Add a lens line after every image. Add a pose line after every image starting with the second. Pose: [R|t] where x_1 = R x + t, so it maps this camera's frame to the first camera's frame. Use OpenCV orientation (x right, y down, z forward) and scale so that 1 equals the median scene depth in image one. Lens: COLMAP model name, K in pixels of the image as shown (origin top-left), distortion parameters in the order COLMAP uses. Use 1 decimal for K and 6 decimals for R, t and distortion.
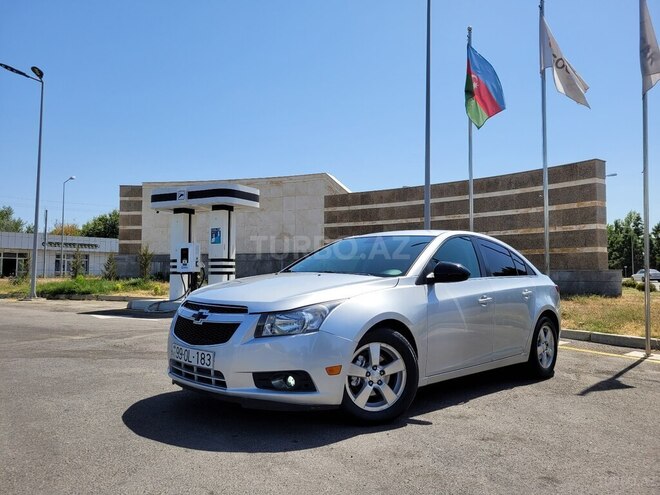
lens RADIAL K [[496.6, 0, 333.8], [0, 496.6, 249.1], [0, 0, 1]] dist [0.046574, -0.029516]
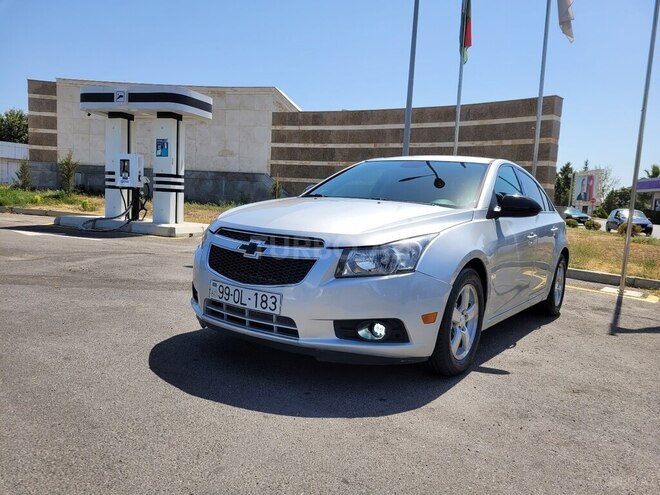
lens RADIAL K [[496.6, 0, 344.5], [0, 496.6, 249.5], [0, 0, 1]] dist [0.046574, -0.029516]
pose [[0.984086, 0.032076, 0.174772, -0.120118], [-0.058195, 0.987507, 0.146437, 0.005333], [-0.167891, -0.154278, 0.973658, 0.091570]]
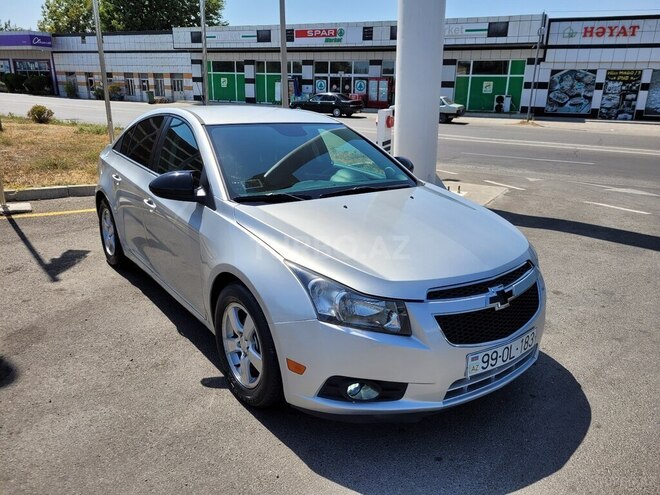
lens RADIAL K [[496.6, 0, 340.3], [0, 496.6, 239.2], [0, 0, 1]] dist [0.046574, -0.029516]
pose [[0.169044, -0.293036, 0.941039, -0.426362], [-0.069534, 0.948855, 0.307960, -0.063436], [-0.983153, -0.117493, 0.140023, 0.515858]]
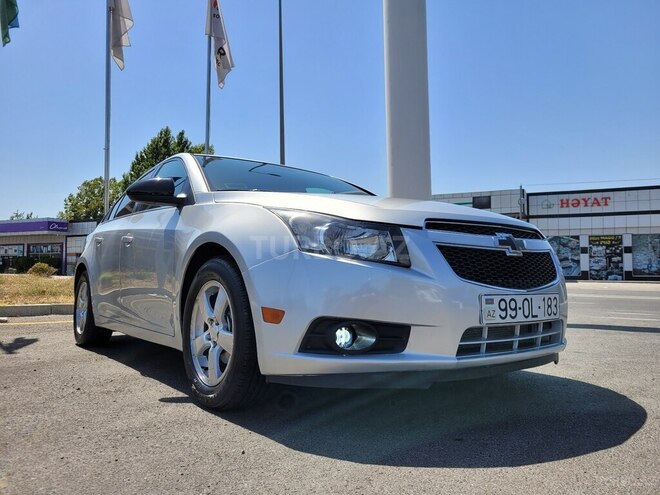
lens RADIAL K [[496.6, 0, 345.1], [0, 496.6, 238.1], [0, 0, 1]] dist [0.046574, -0.029516]
pose [[0.157308, 0.053765, 0.986085, -0.409162], [-0.051396, 0.997609, -0.046194, 0.075903], [-0.986211, -0.043414, 0.159695, 0.502567]]
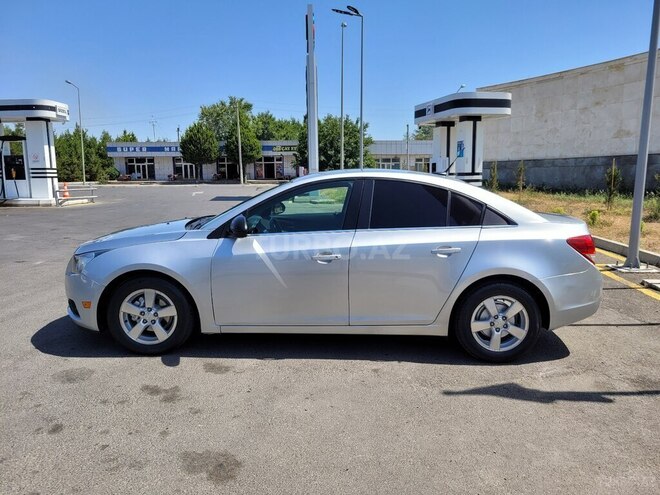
lens RADIAL K [[496.6, 0, 341.1], [0, 496.6, 244.0], [0, 0, 1]] dist [0.046574, -0.029516]
pose [[0.690569, 0.090817, -0.717542, 0.567691], [0.050197, 0.983675, 0.172811, -0.043556], [0.721523, -0.155356, 0.674737, 0.256316]]
